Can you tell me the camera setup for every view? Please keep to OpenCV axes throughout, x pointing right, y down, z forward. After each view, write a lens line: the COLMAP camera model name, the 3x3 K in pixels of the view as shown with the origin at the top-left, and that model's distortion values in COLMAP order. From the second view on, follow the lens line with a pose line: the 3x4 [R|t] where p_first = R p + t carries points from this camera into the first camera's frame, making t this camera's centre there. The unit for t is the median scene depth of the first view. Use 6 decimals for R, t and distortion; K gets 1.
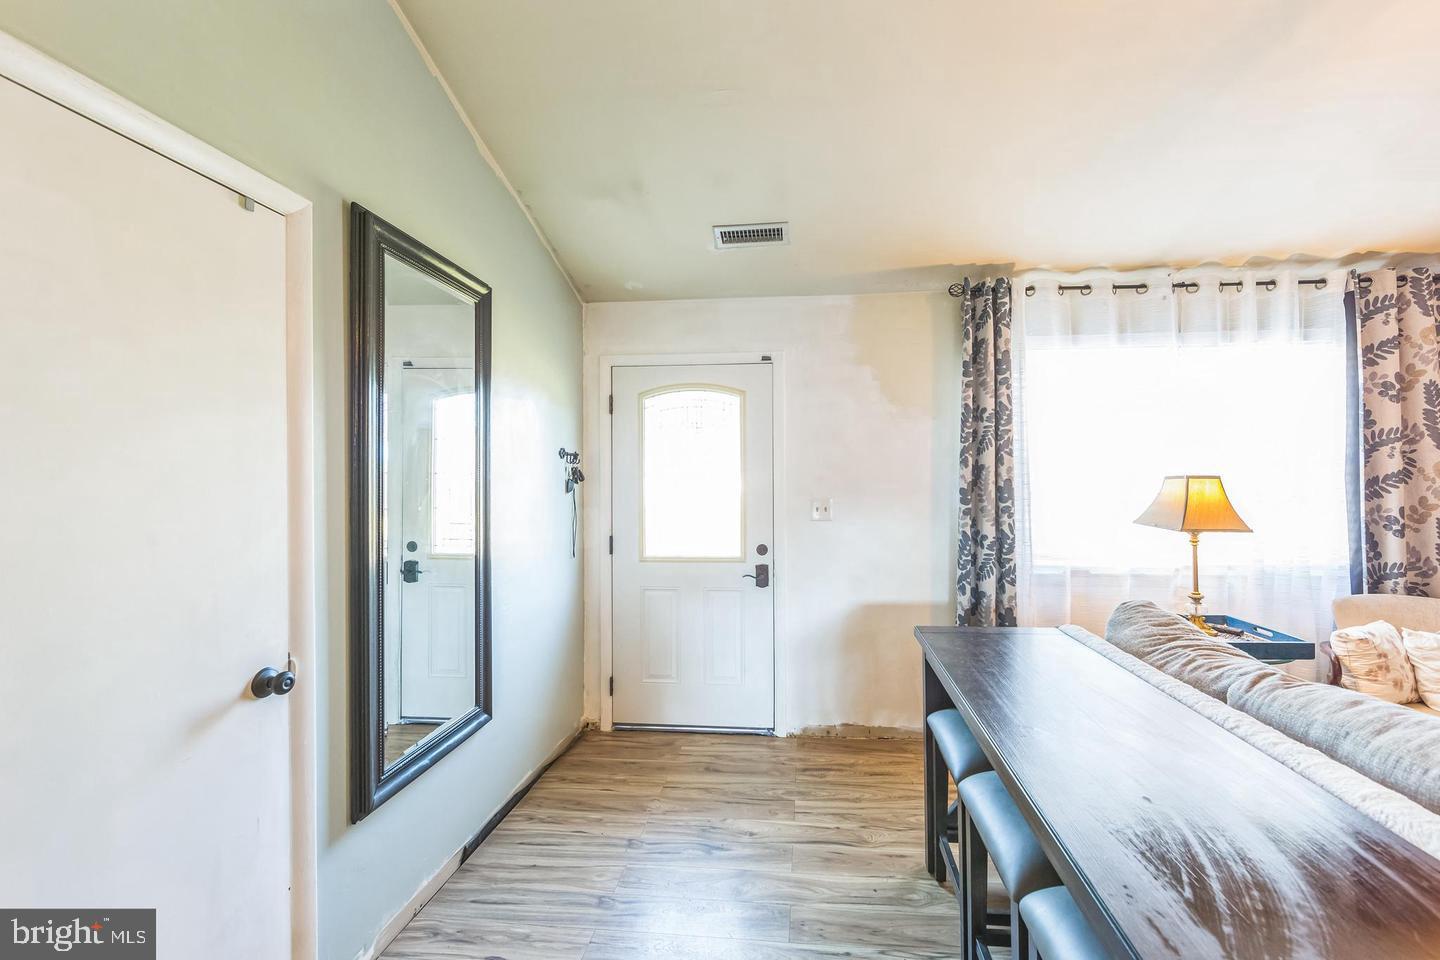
lens RADIAL K [[575.7, 0, 752.3], [0, 575.7, 488.0], [0, 0, 1]] dist [-0.004438, 0.000890]
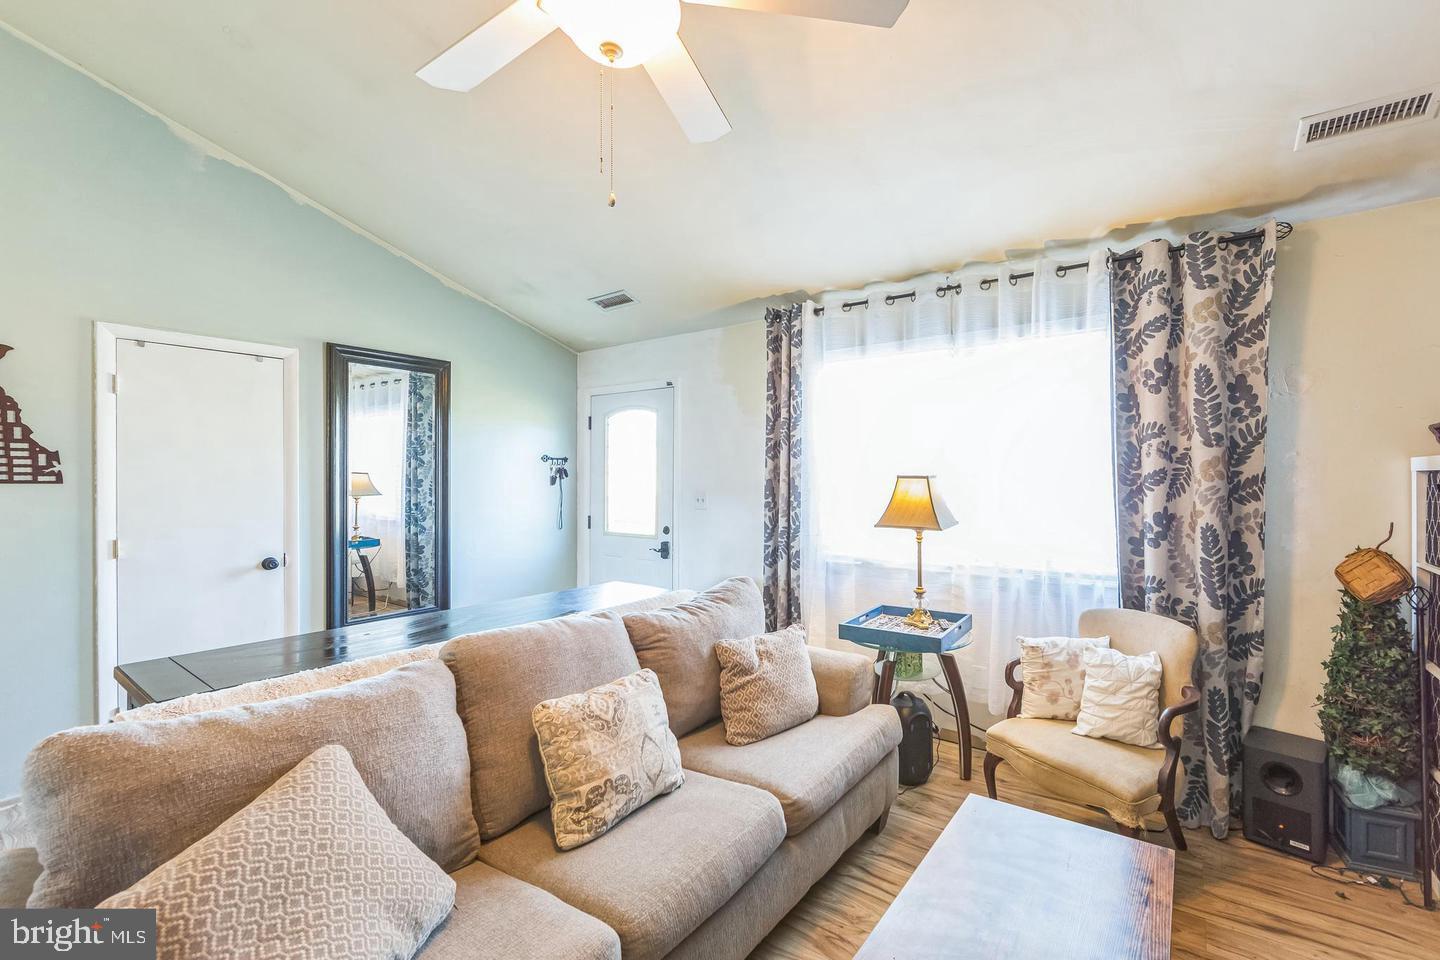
lens RADIAL K [[575.7, 0, 781.8], [0, 575.7, 487.4], [0, 0, 1]] dist [-0.004438, 0.000890]
pose [[0.884882, 0.014969, -0.465574, 0.965959], [-0.011812, 0.999883, 0.009699, -0.006654], [0.465665, -0.003083, 0.884956, -0.040905]]
